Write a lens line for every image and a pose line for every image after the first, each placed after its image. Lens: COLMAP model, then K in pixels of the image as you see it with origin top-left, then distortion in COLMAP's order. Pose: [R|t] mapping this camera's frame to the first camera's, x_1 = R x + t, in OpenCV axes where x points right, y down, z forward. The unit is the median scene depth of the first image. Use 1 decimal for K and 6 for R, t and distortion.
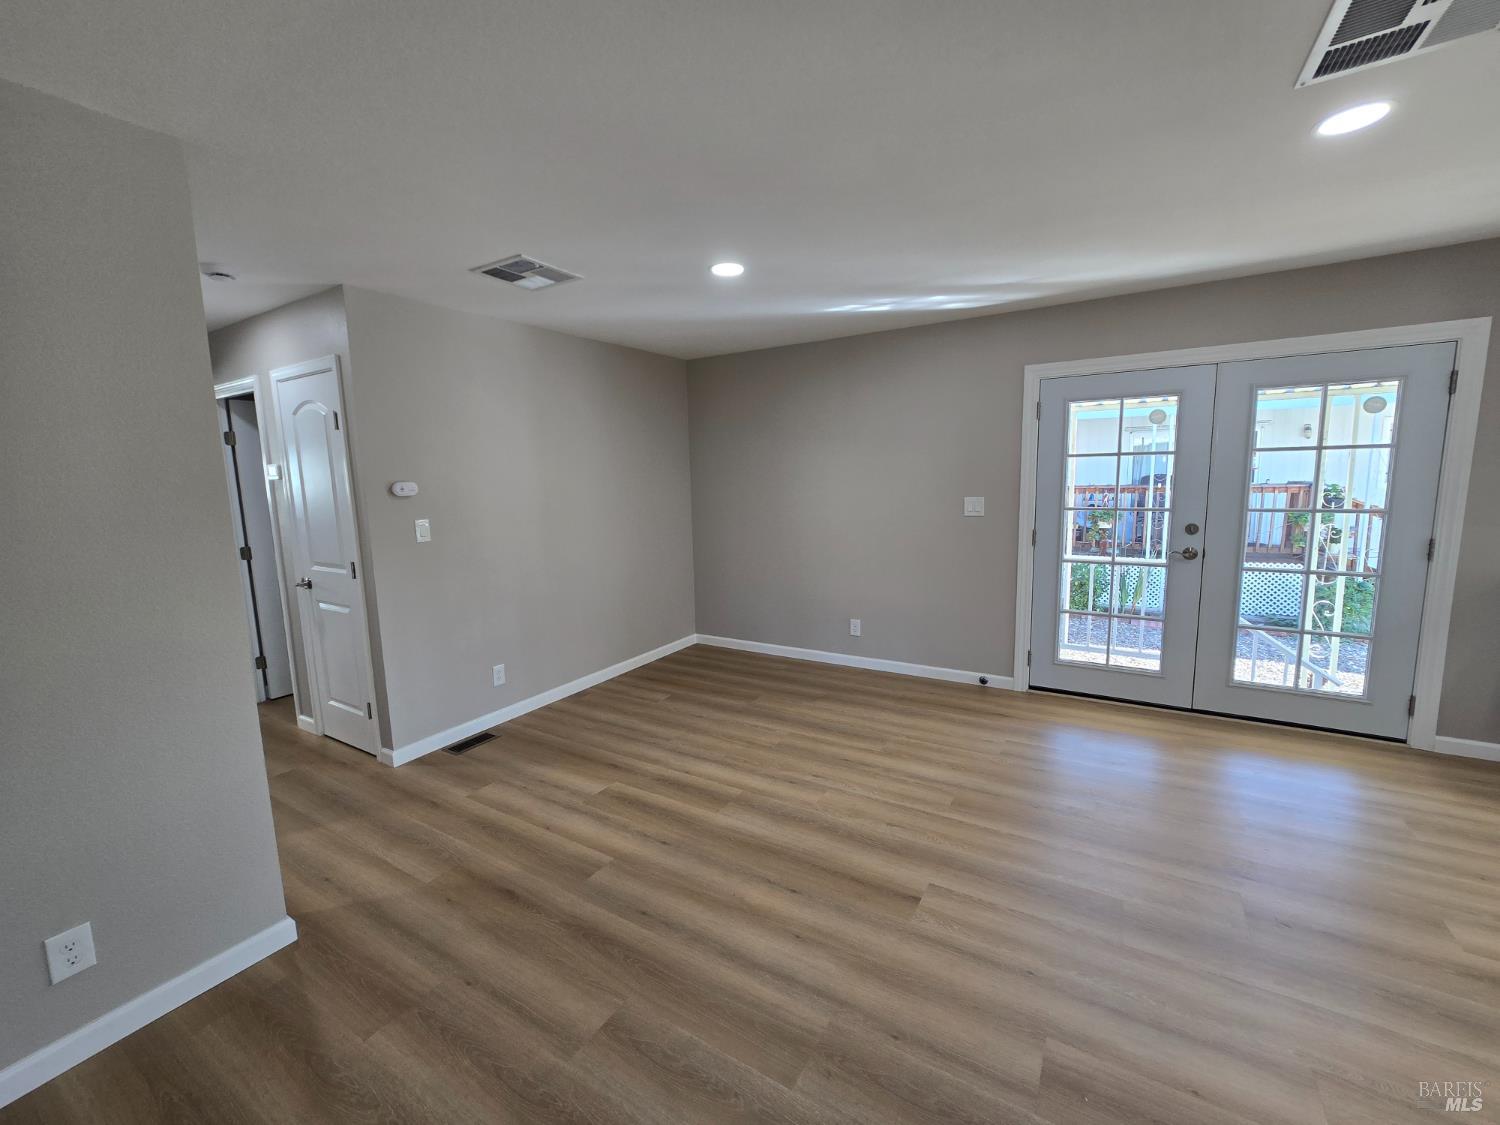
lens RADIAL K [[612.5, 0, 761.1], [0, 612.5, 549.9], [0, 0, 1]] dist [-0.005826, 0.001108]
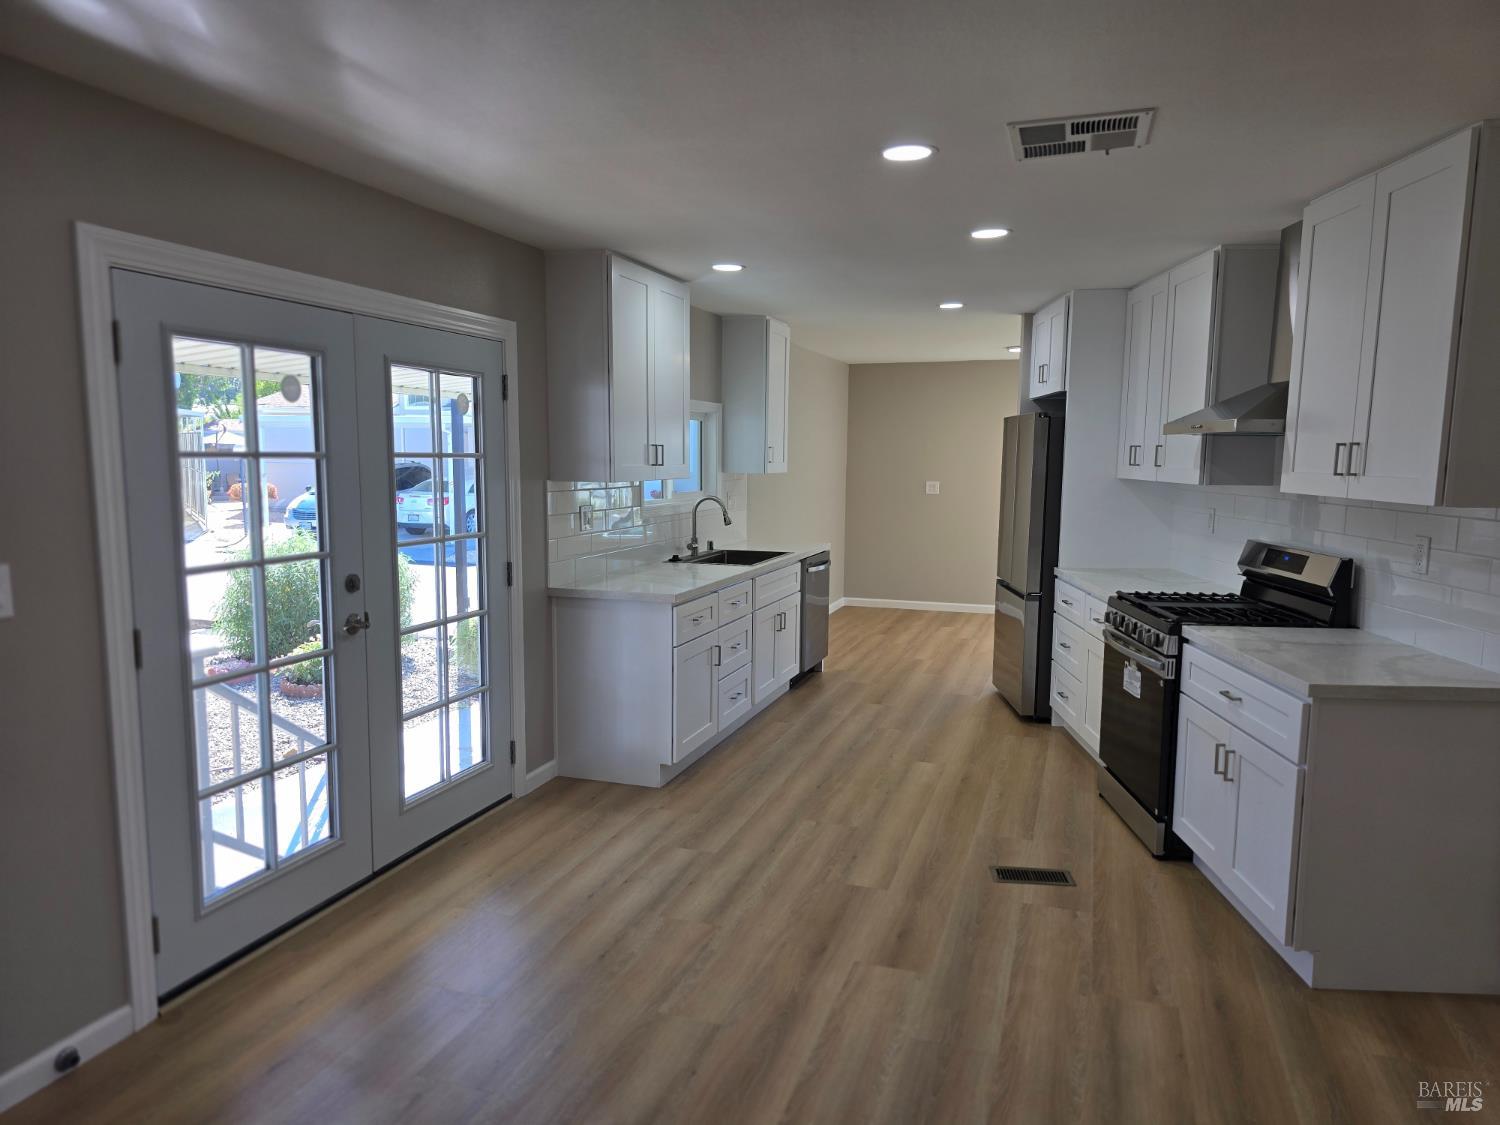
lens RADIAL K [[1008.2, 0, 750.4], [0, 1008.2, 570.2], [0, 0, 1]] dist [0.059076, -0.047085]
pose [[-0.206827, -0.090919, 0.974144, -0.339459], [0.118349, 0.986036, 0.117156, -0.113932], [-0.971193, 0.139520, -0.193179, 0.786975]]
